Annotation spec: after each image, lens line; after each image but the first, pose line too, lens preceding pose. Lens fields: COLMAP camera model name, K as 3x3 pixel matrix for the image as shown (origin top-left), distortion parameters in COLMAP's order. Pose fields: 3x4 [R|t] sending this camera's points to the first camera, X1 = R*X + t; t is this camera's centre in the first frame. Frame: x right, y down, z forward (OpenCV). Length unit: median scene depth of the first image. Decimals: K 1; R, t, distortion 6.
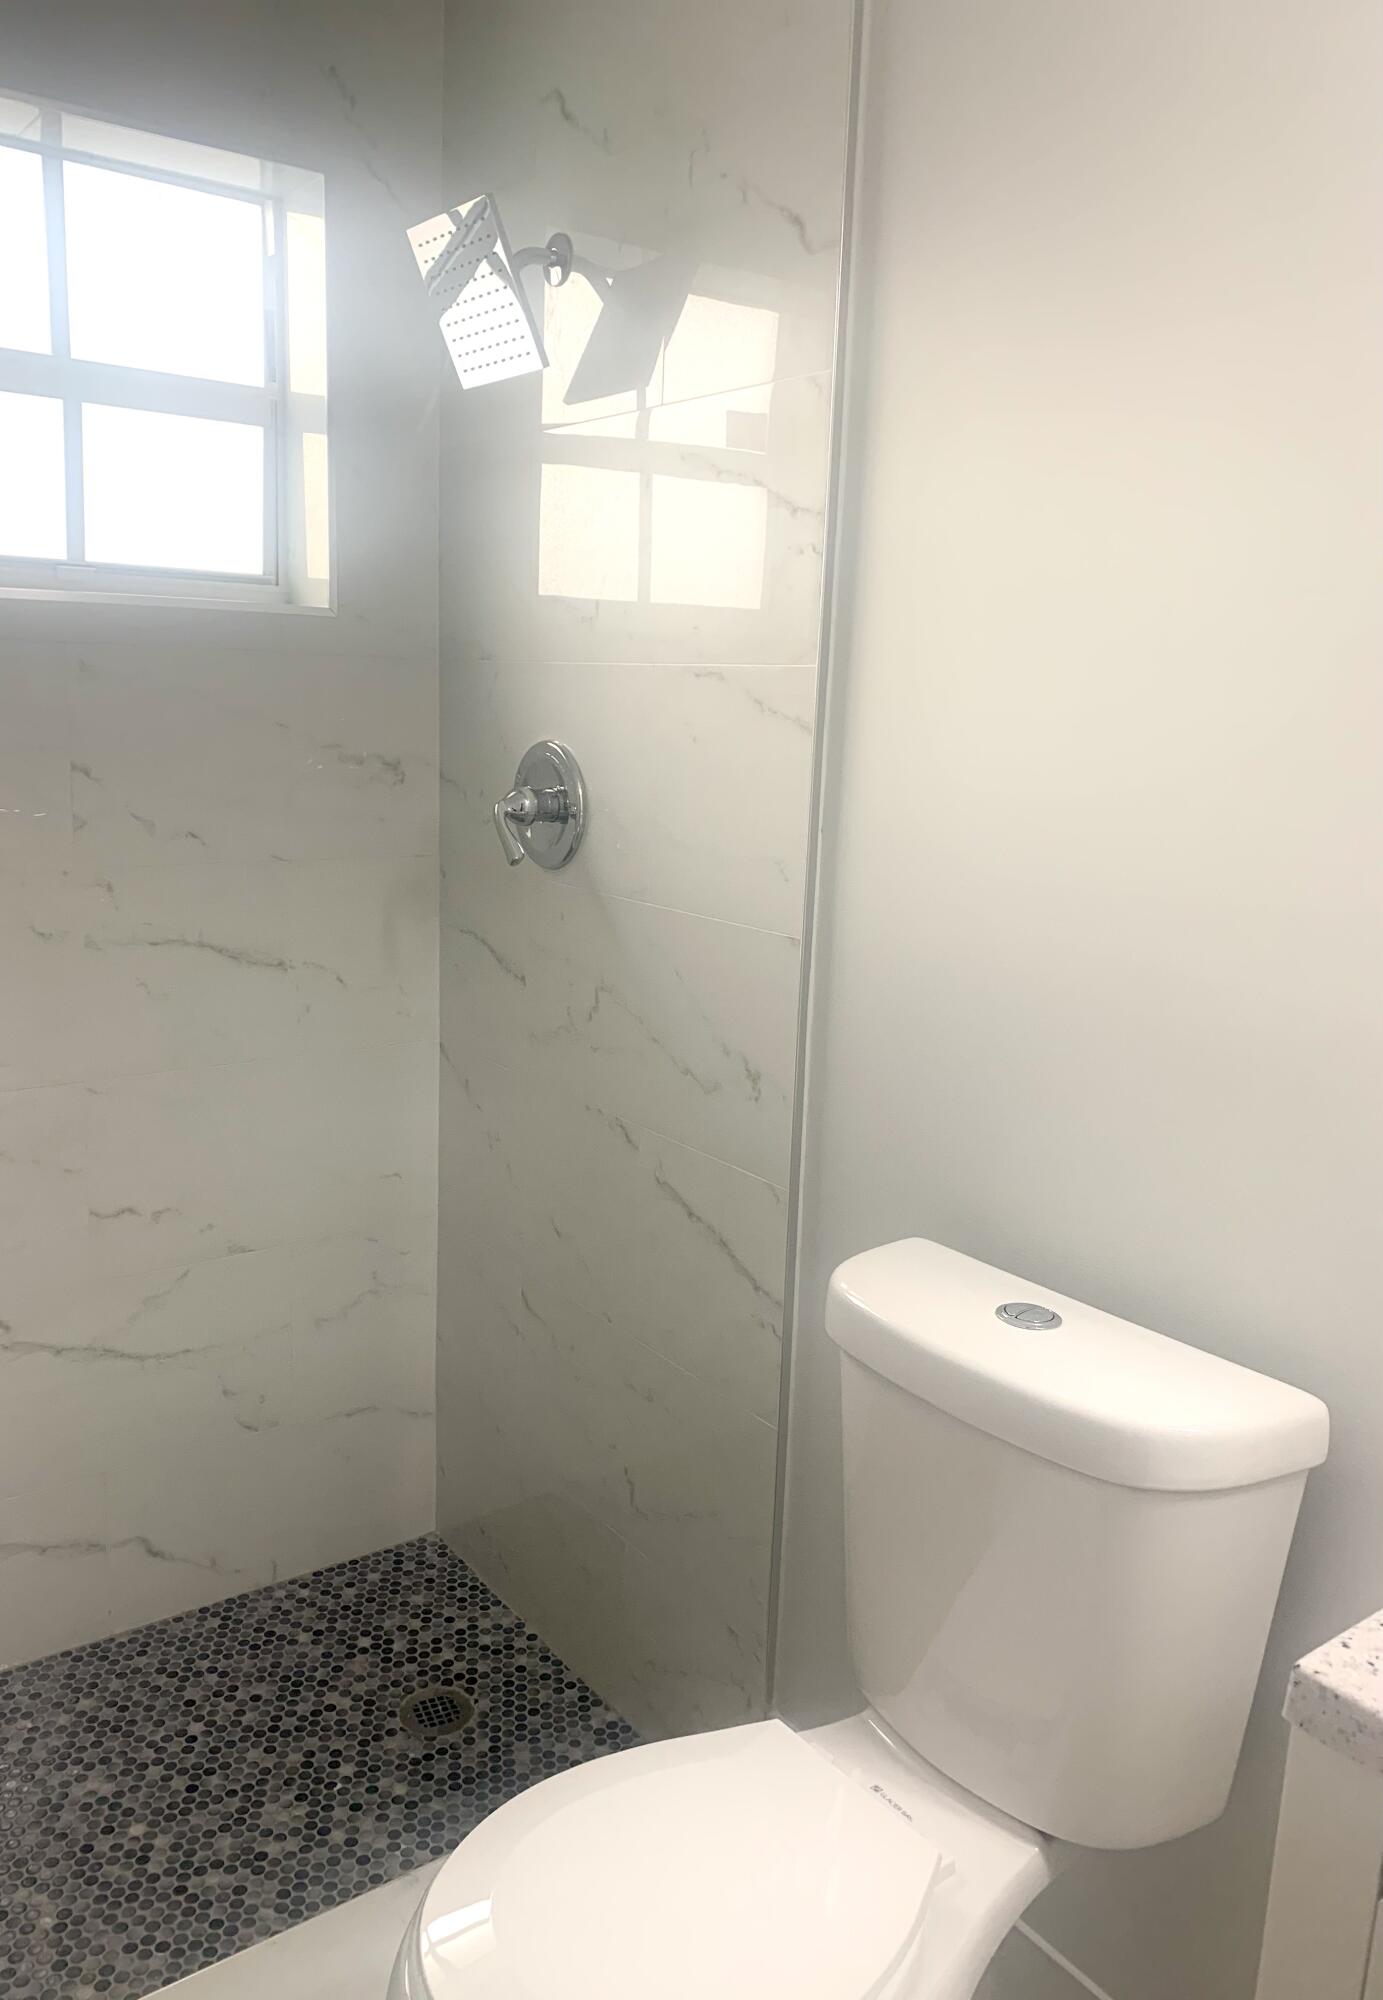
lens RADIAL K [[1516.7, 0, 691.5], [0, 1516.7, 1000.0], [0, 0, 1]] dist [0.002671, -0.091937]
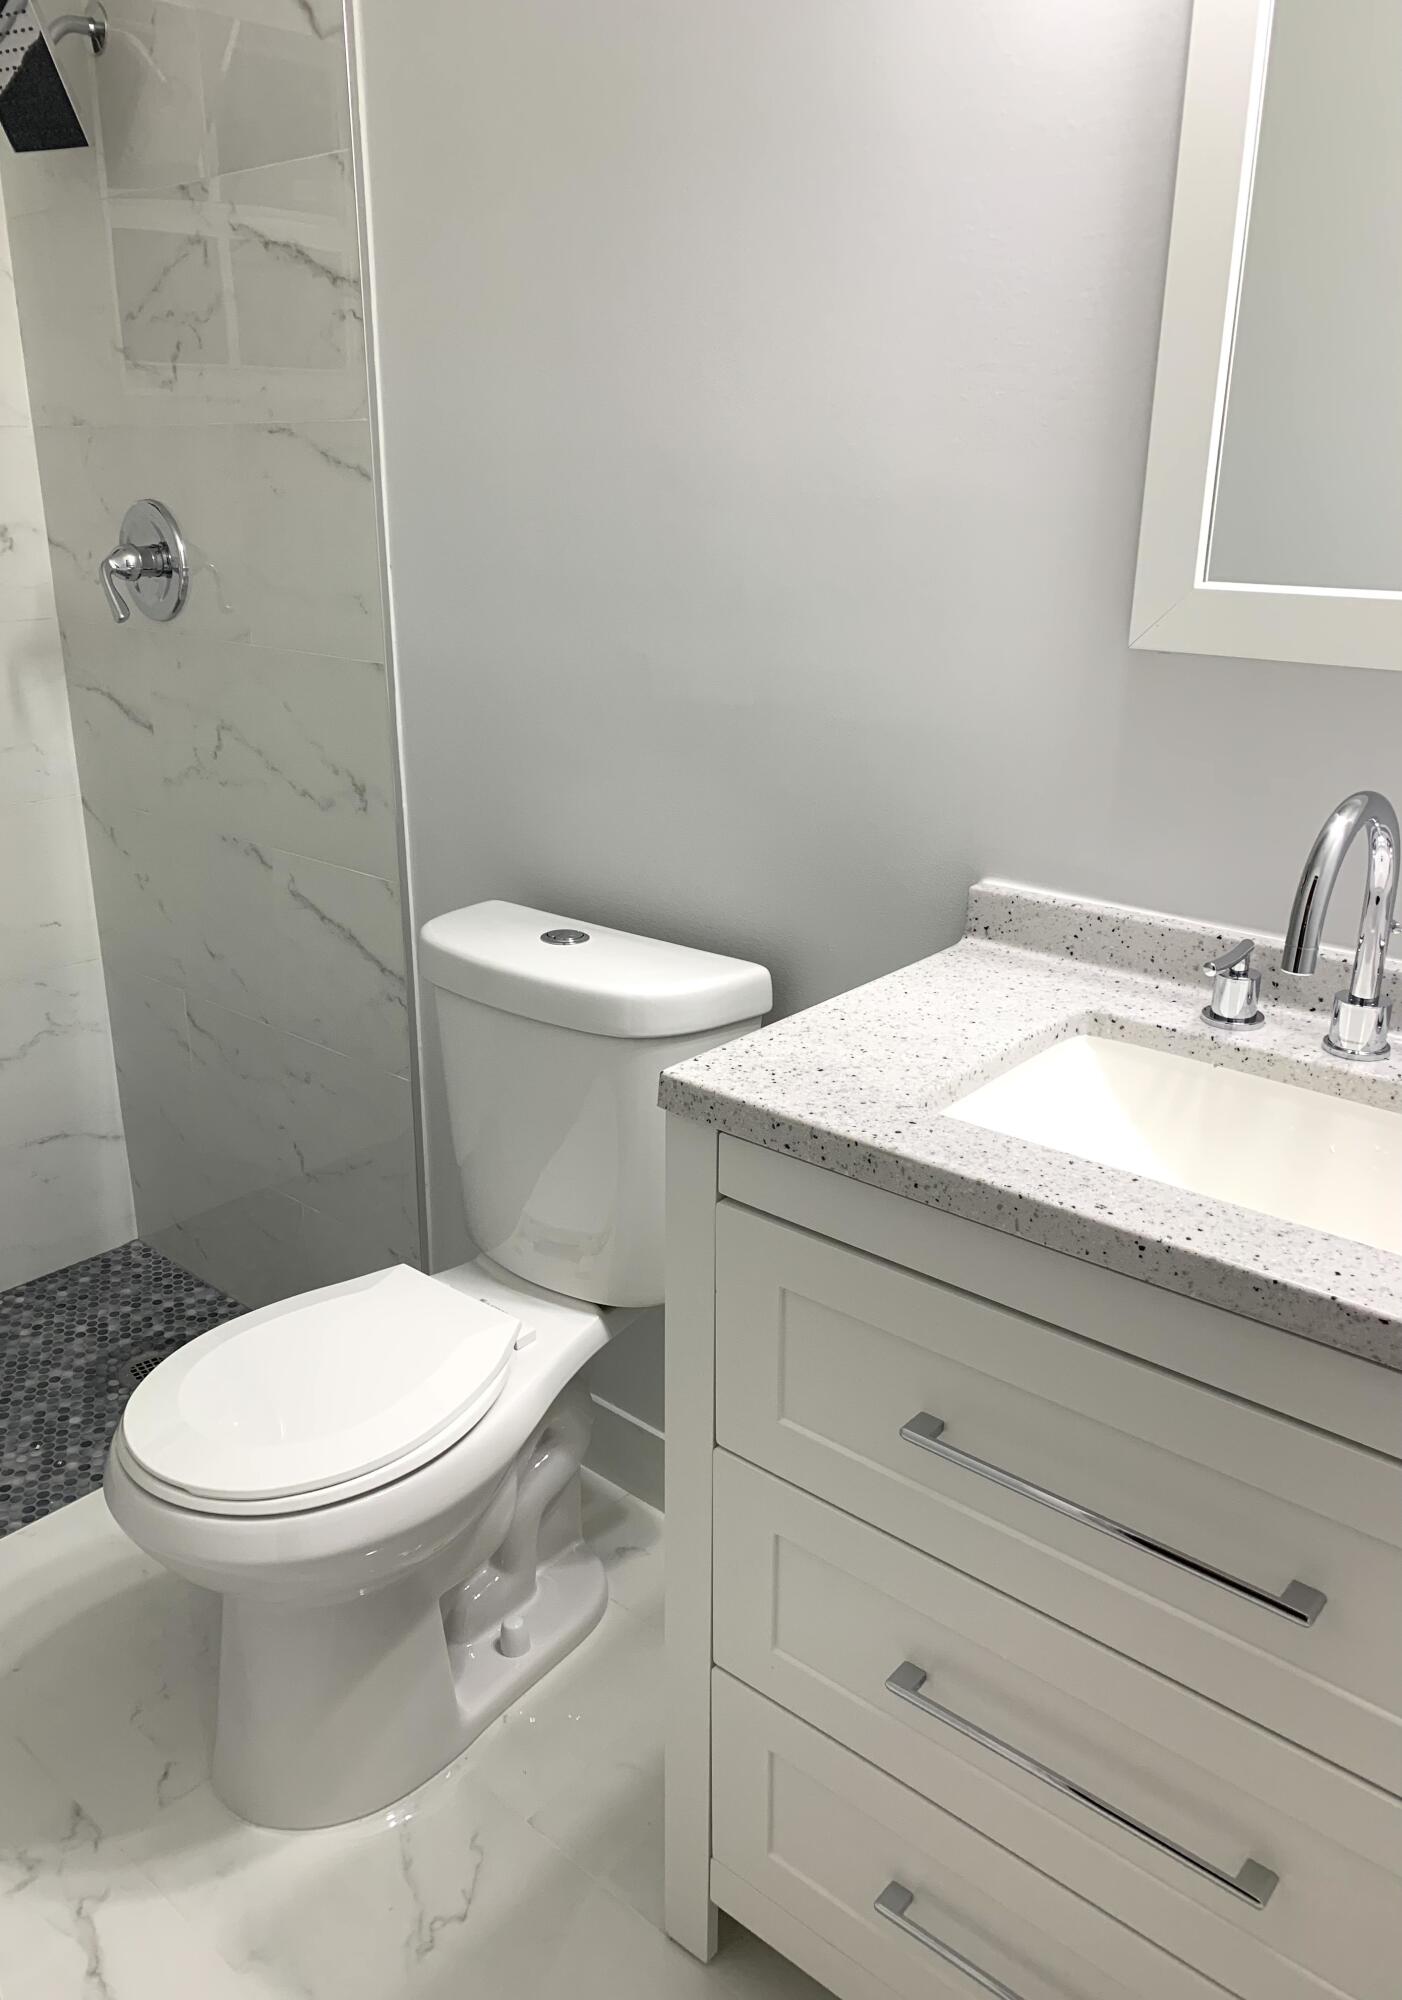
lens RADIAL K [[1461.3, 0, 701.0], [0, 1461.3, 1000.0], [0, 0, 1]] dist [0.029455, -0.135762]
pose [[0.973643, -0.100975, 0.204508, 0.040653], [0.067999, 0.984395, 0.162302, 0.036524], [-0.217706, -0.144118, 0.965316, -0.136533]]
